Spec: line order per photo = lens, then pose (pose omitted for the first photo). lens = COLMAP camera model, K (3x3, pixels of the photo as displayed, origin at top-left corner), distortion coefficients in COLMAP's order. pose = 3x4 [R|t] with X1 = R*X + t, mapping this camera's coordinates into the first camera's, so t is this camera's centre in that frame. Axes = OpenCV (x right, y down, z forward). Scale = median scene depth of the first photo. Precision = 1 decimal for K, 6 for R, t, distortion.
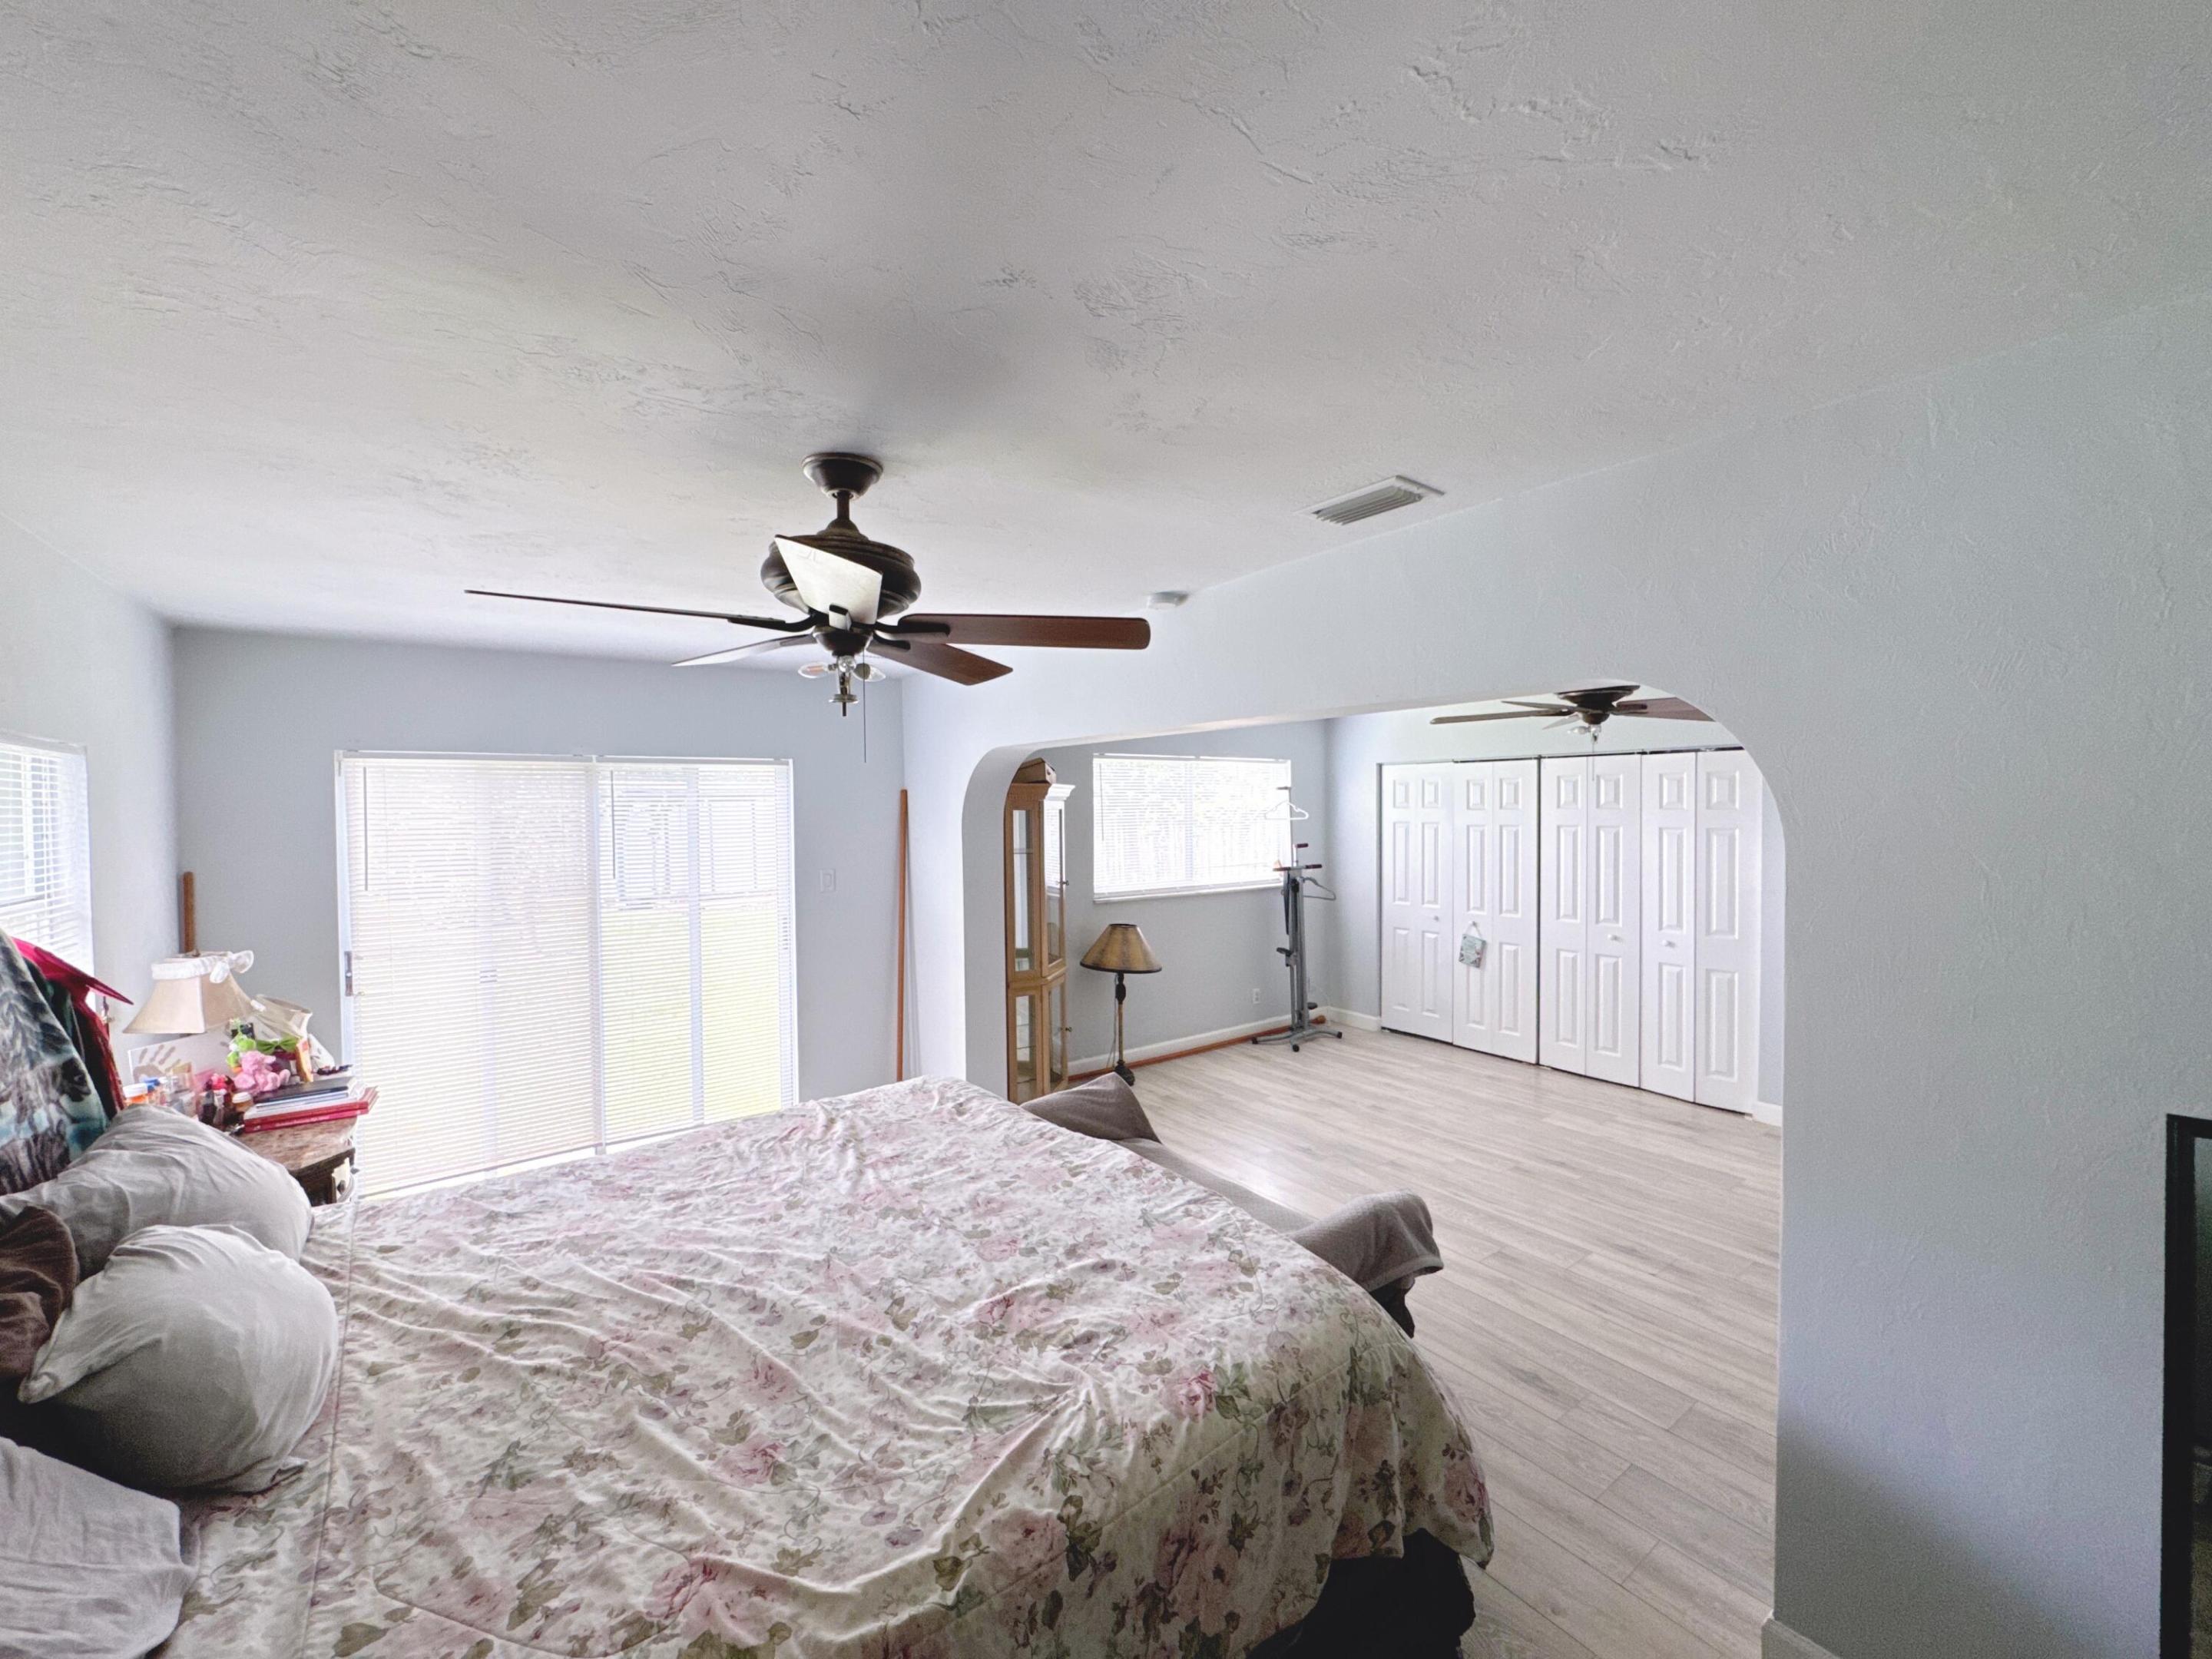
lens RADIAL K [[878.9, 0, 1114.9], [0, 878.9, 794.5], [0, 0, 1]] dist [-0.010273, 0.000049]
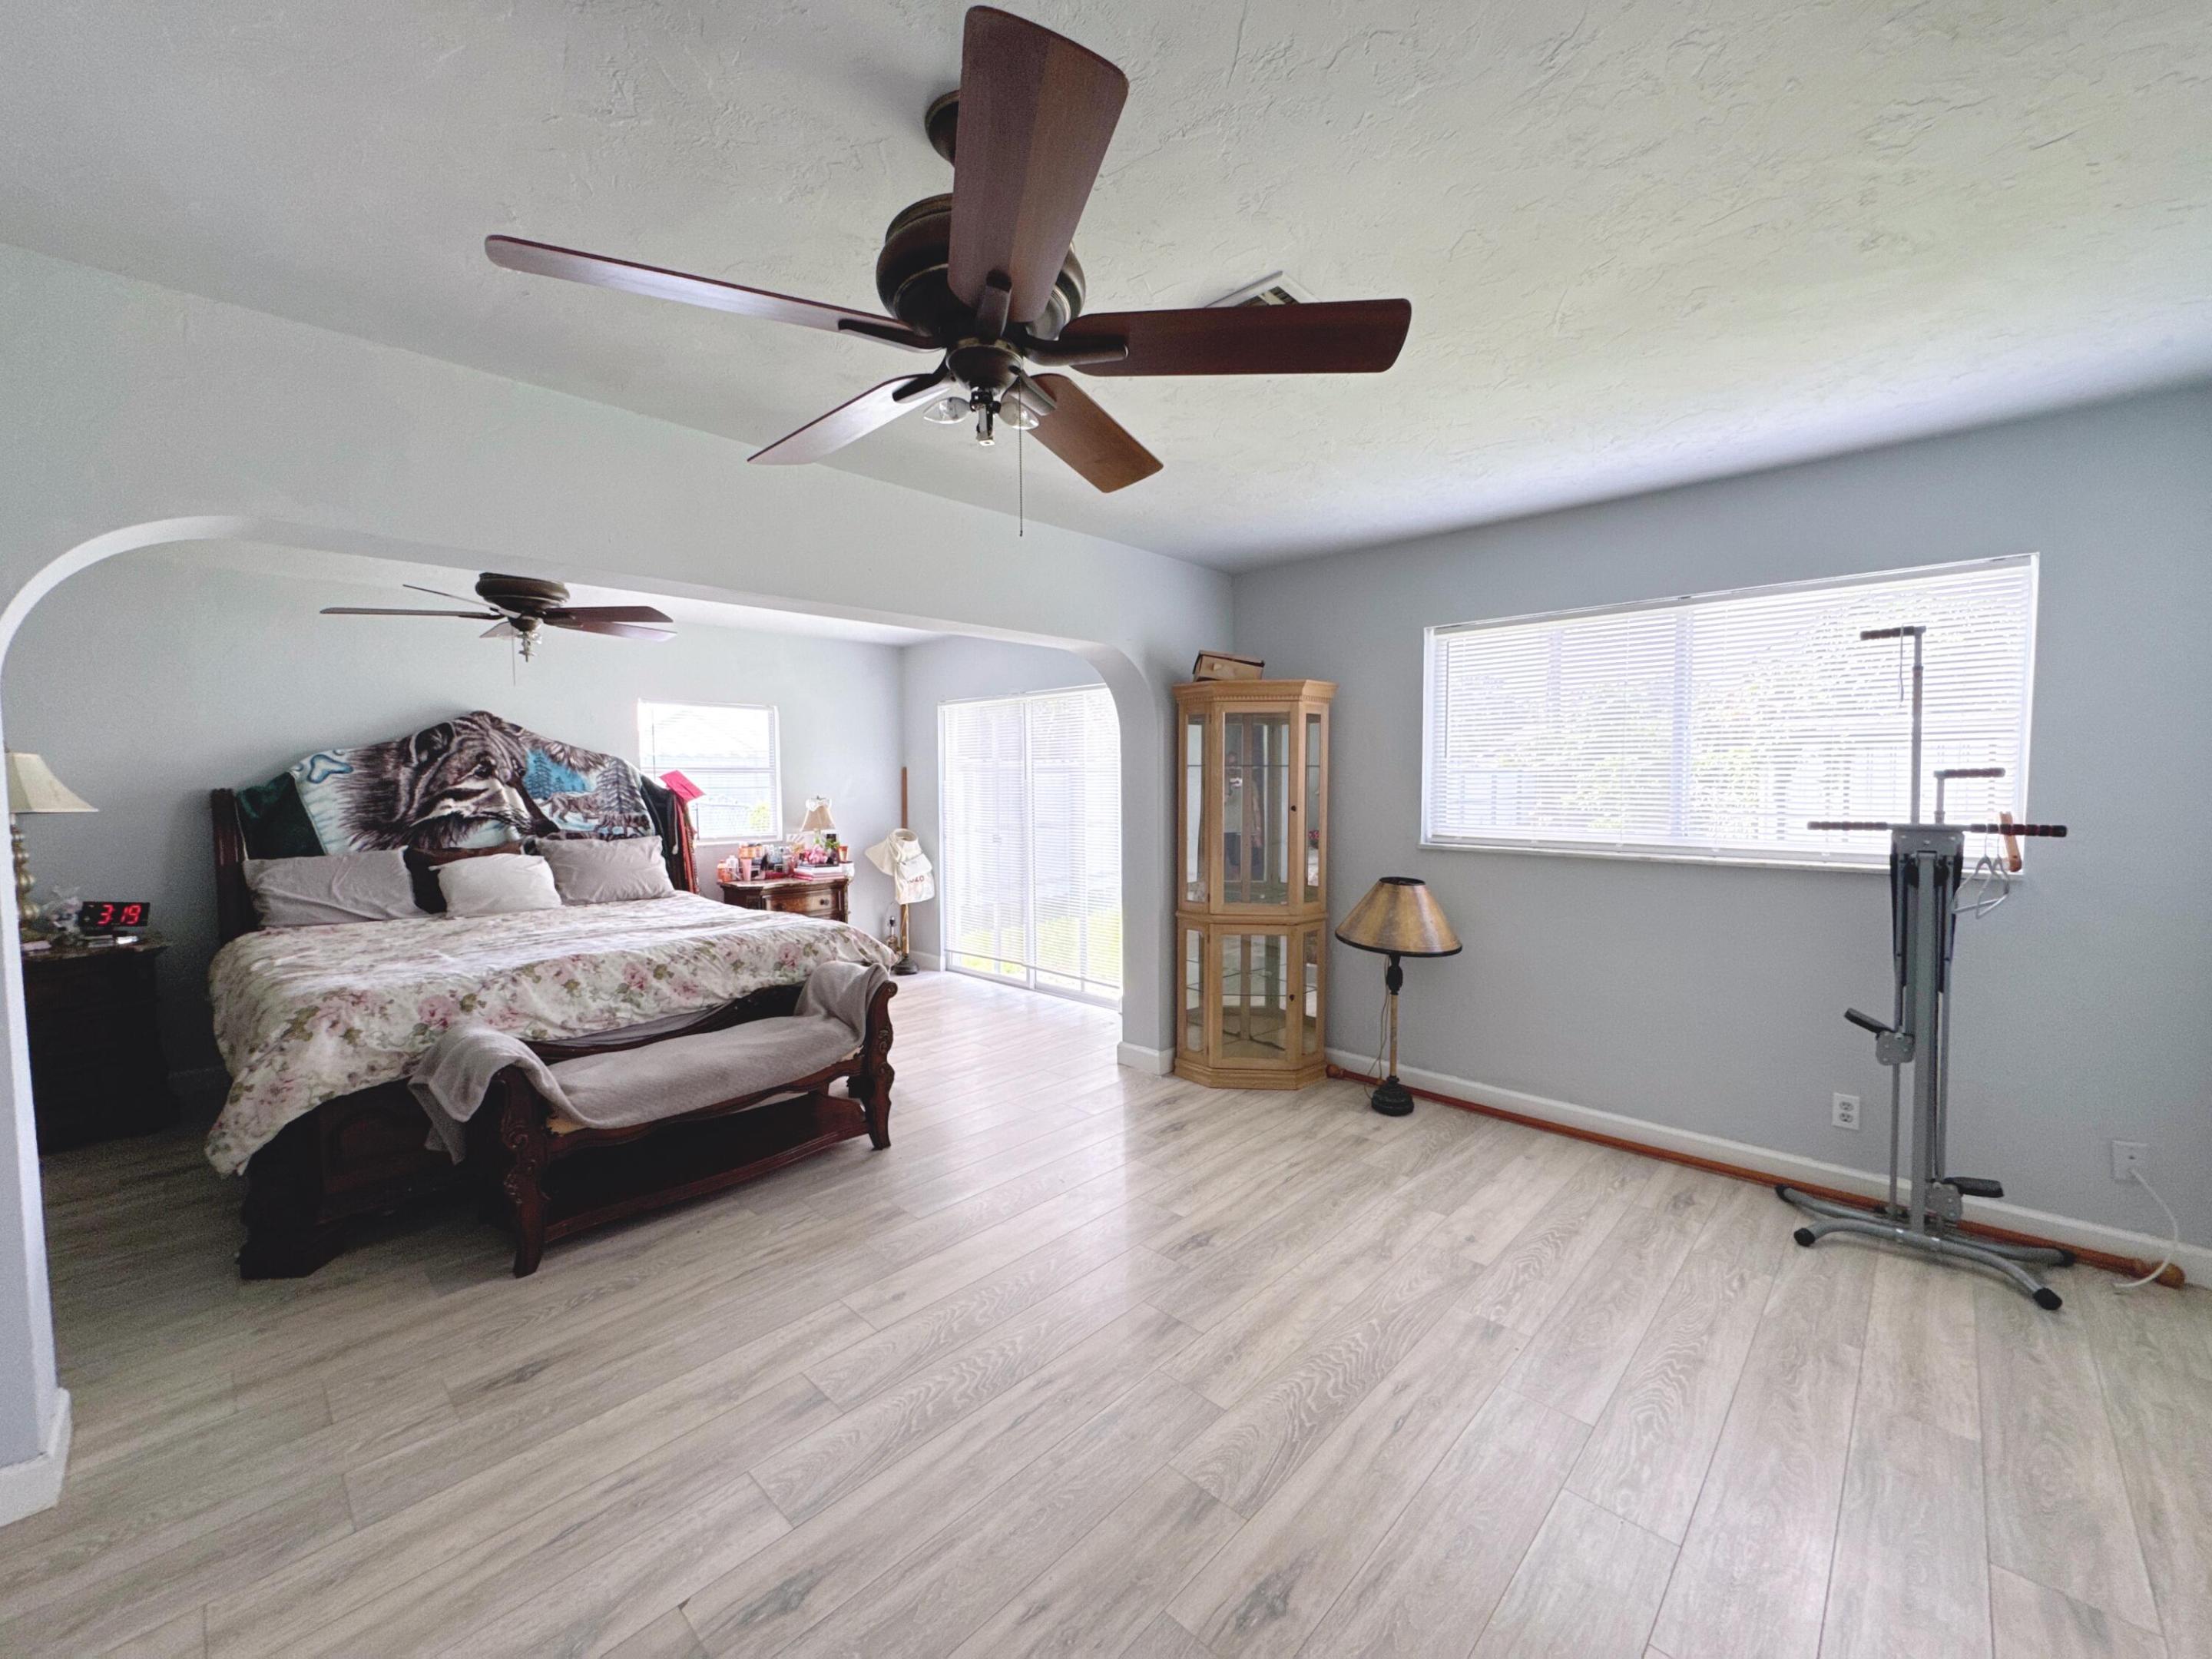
lens RADIAL K [[883.0, 0, 1105.4], [0, 883.0, 818.1], [0, 0, 1]] dist [-0.000881, -0.000076]
pose [[0.164684, 0.053462, -0.984897, 0.817752], [0.018227, 0.998195, 0.057231, 0.074358], [0.986178, -0.027377, 0.163412, 0.860676]]
